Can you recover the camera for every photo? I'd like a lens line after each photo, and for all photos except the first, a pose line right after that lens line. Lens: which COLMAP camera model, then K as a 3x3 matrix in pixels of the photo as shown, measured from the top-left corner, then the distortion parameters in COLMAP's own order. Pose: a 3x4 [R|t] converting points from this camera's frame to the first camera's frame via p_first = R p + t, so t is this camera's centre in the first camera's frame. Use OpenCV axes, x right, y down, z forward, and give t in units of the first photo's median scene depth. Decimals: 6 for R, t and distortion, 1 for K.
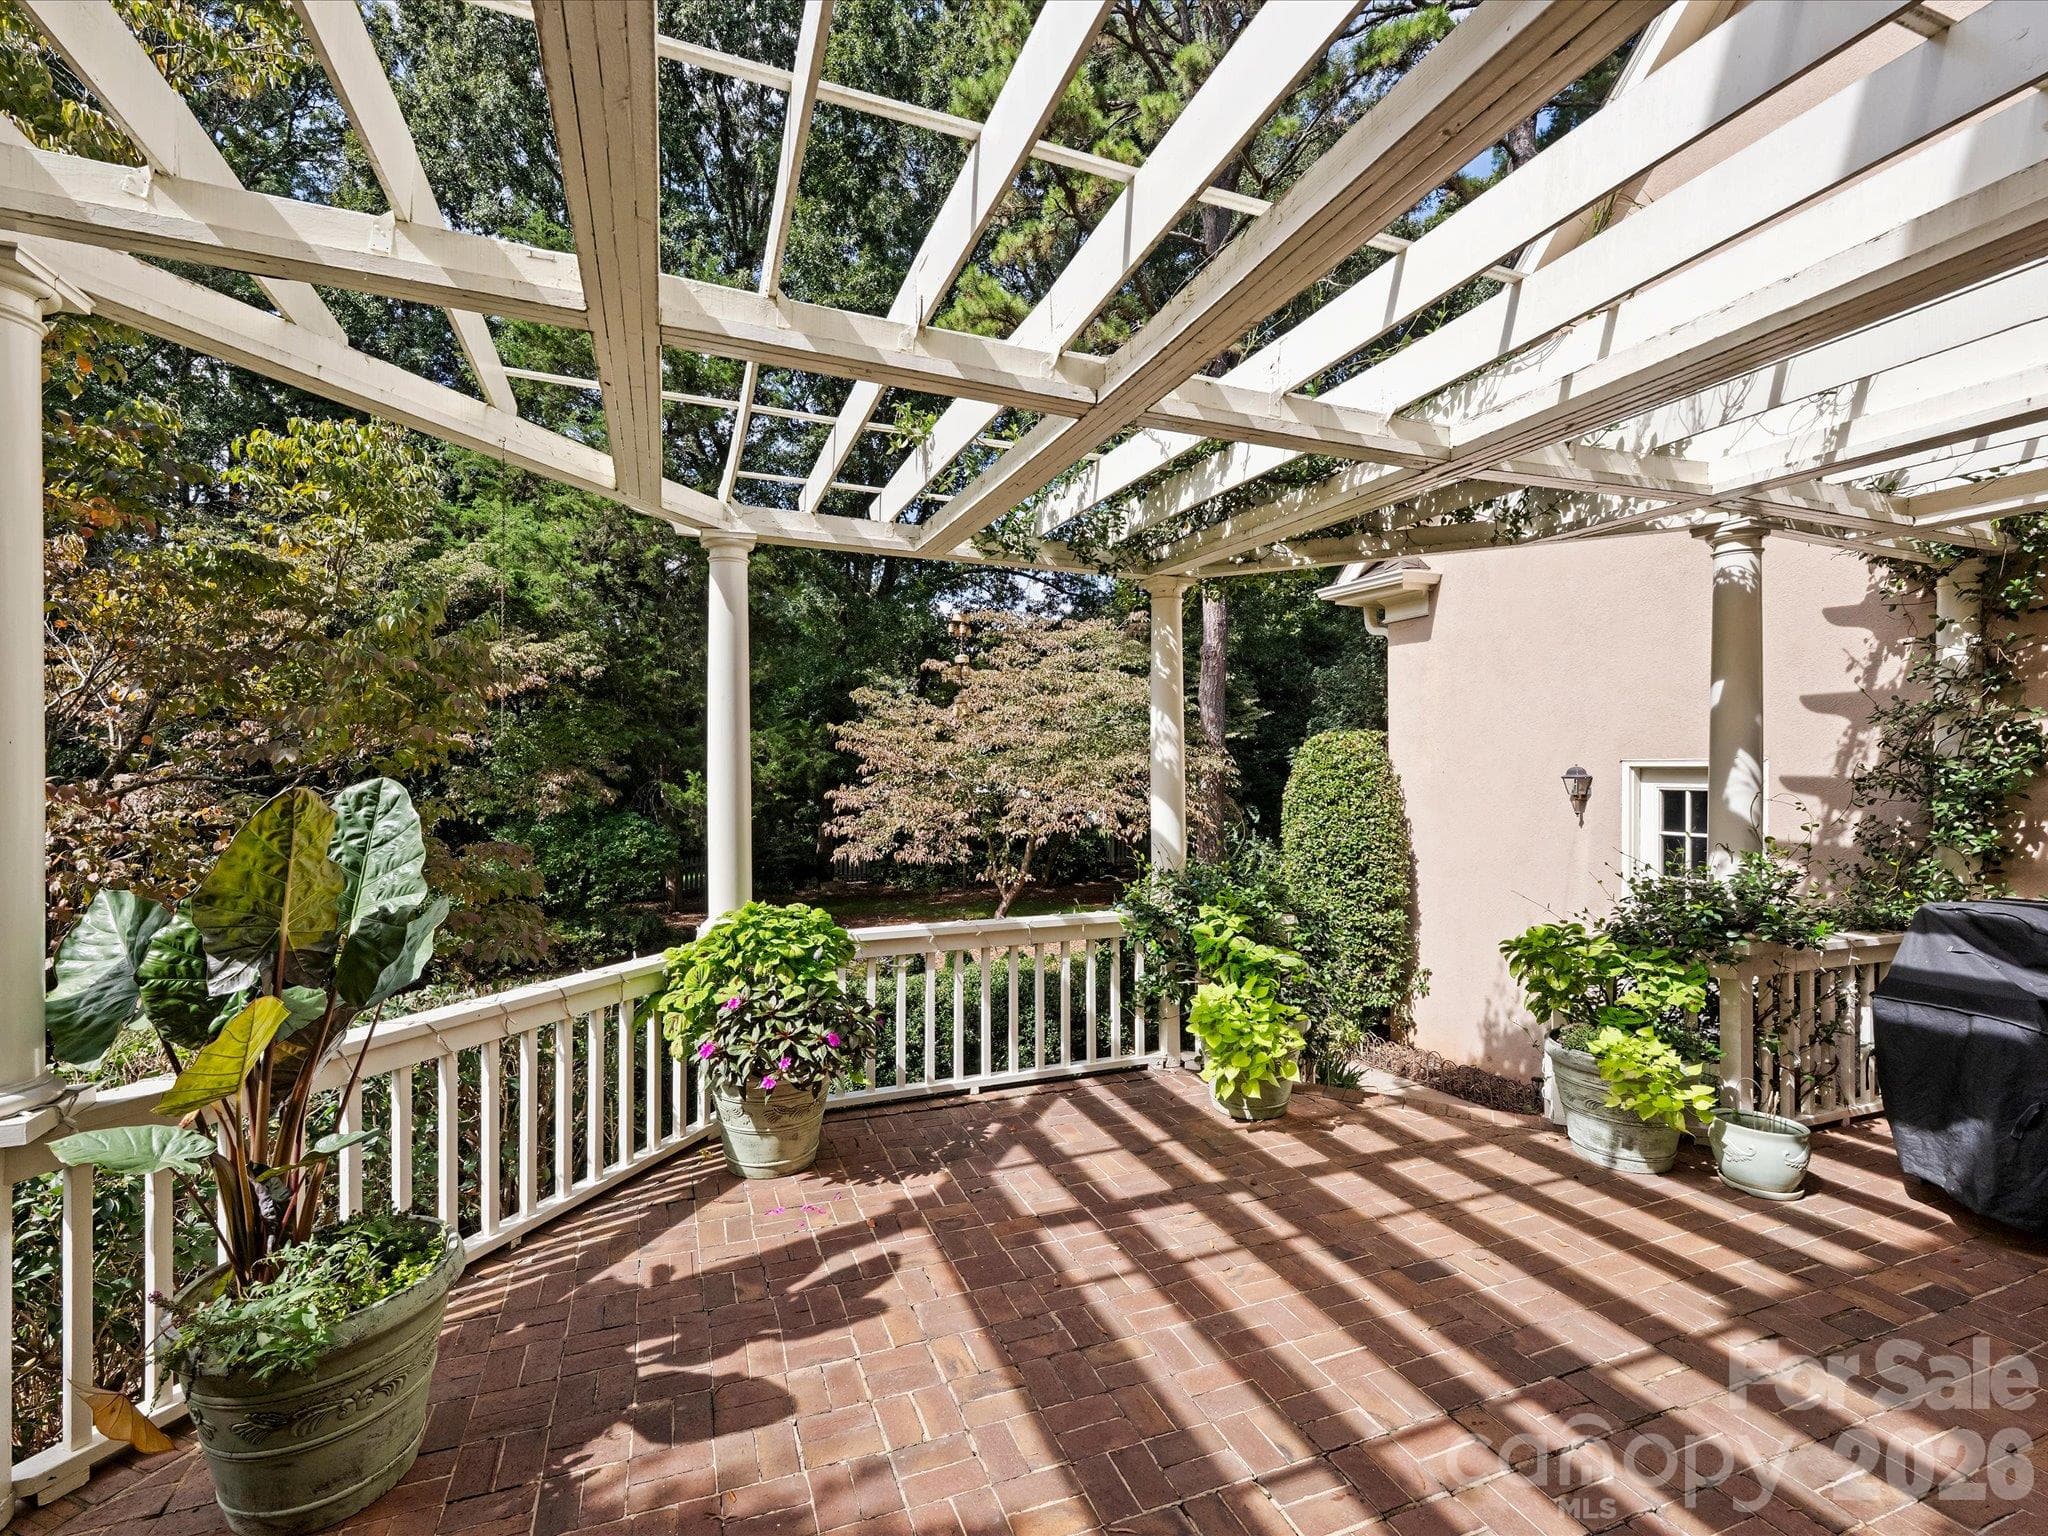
lens RADIAL K [[946.4, 0, 1032.9], [0, 946.4, 775.1], [0, 0, 1]] dist [0.000432, 0.000081]
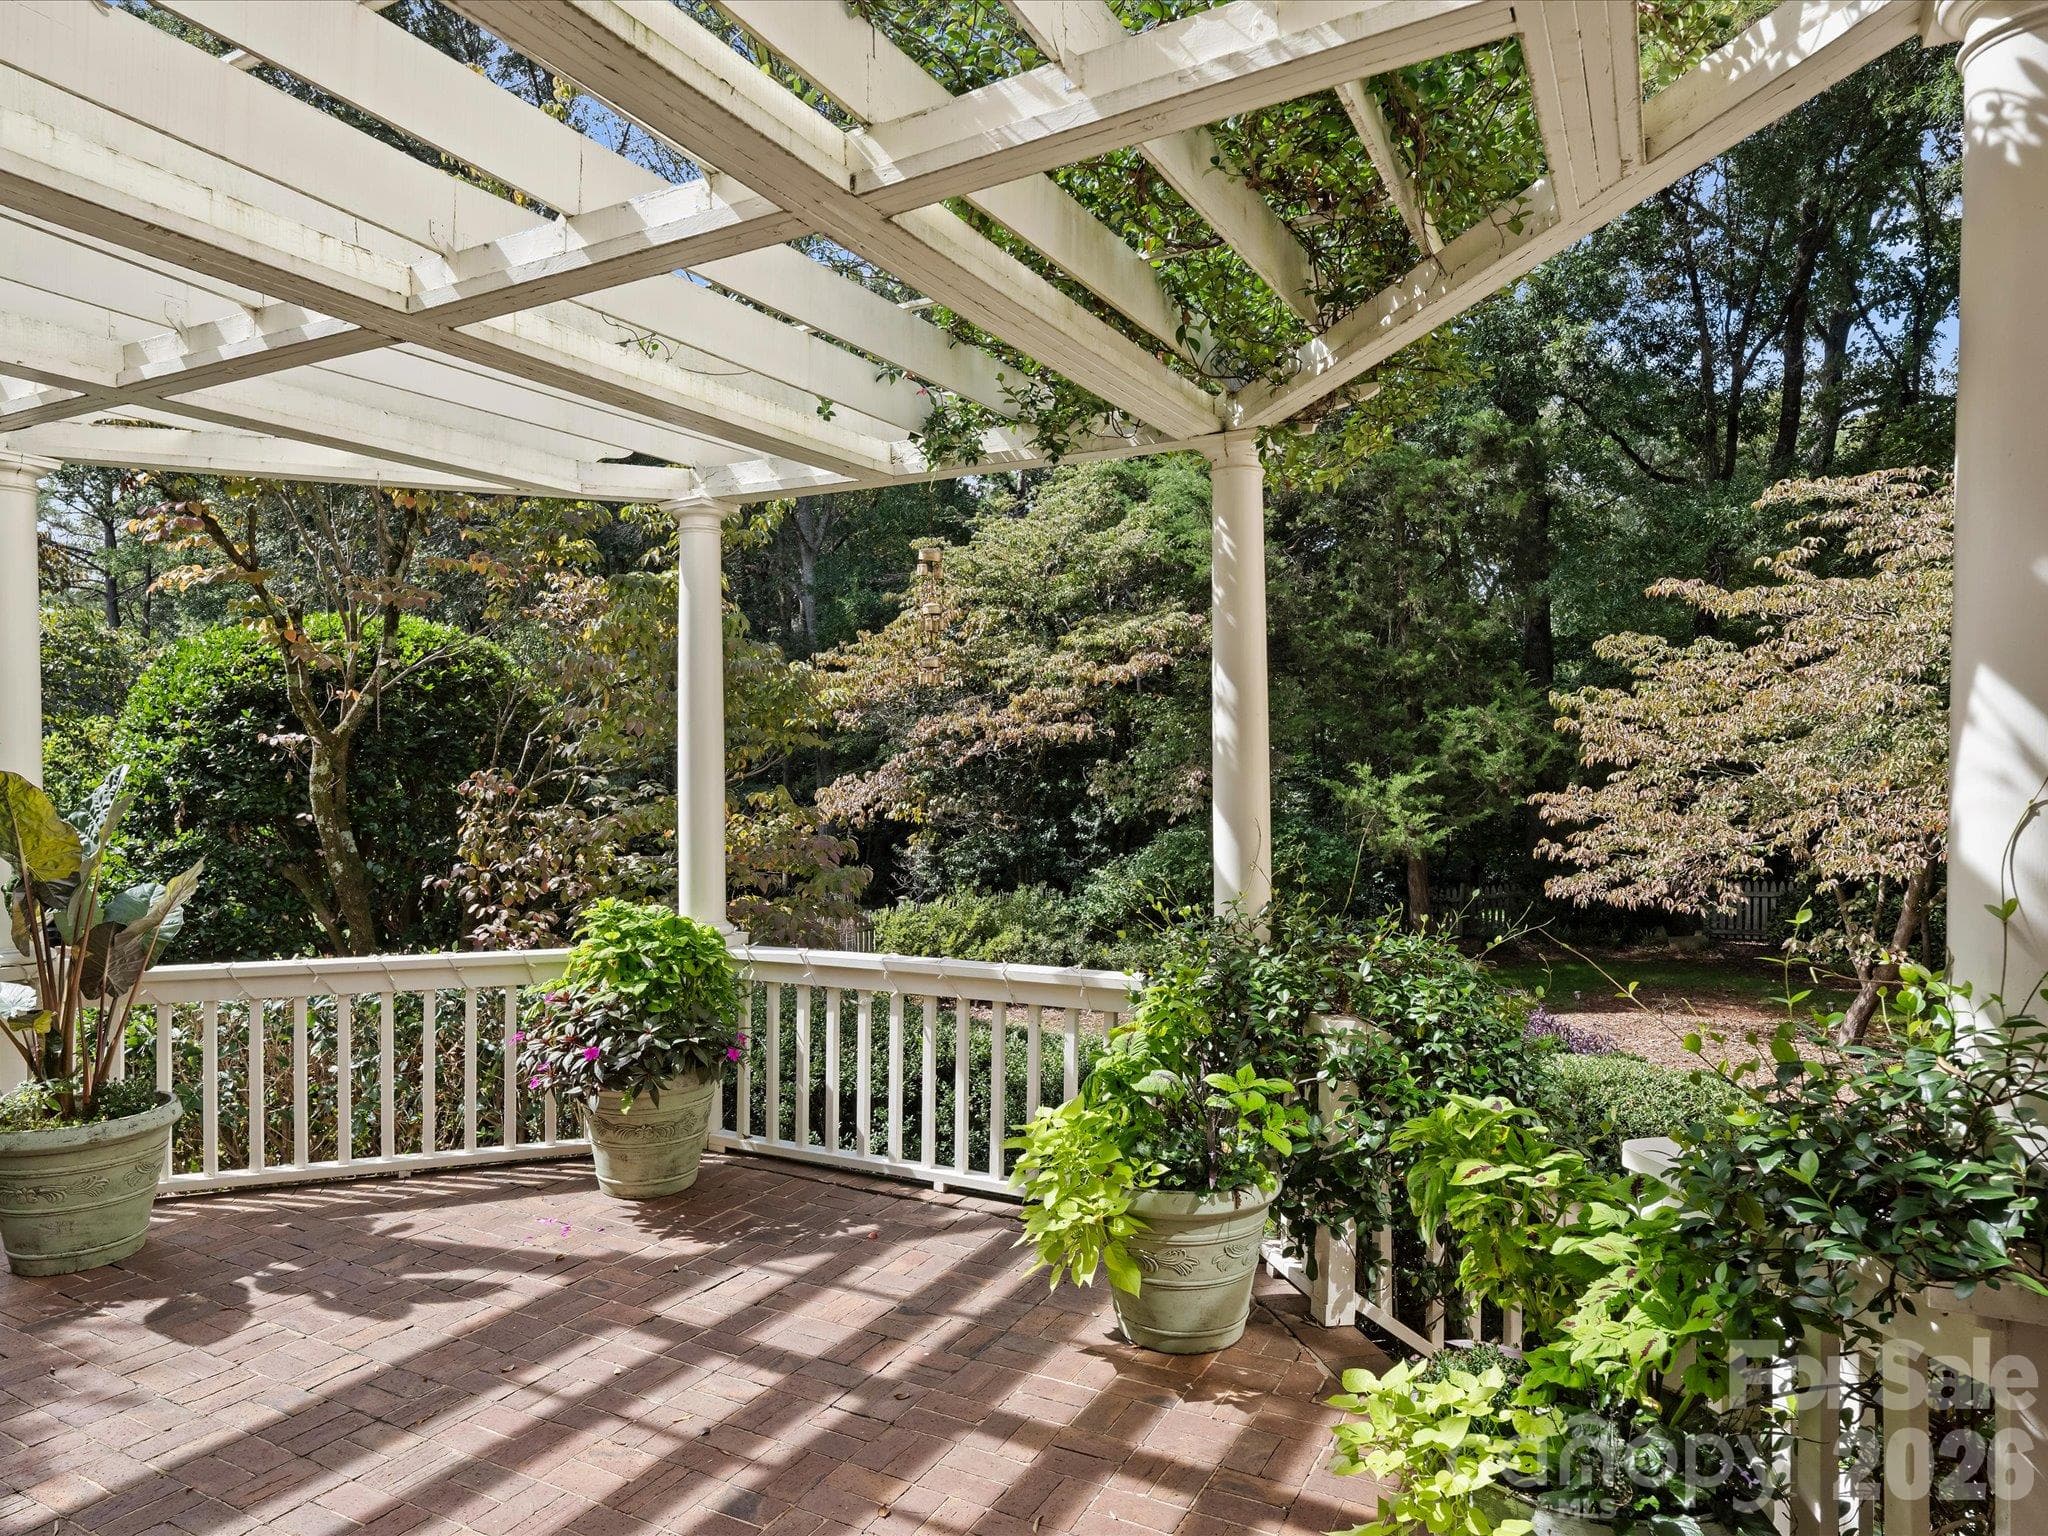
lens RADIAL K [[1289.0, 0, 1024.0], [0, 1289.0, 768.0], [0, 0, 1]] dist [-0.006182, -0.000911]
pose [[0.630019, -0.001398, -0.776578, 0.959914], [-0.002173, 0.999991, -0.003562, 0.011160], [0.776577, 0.003931, 0.630011, 0.521399]]
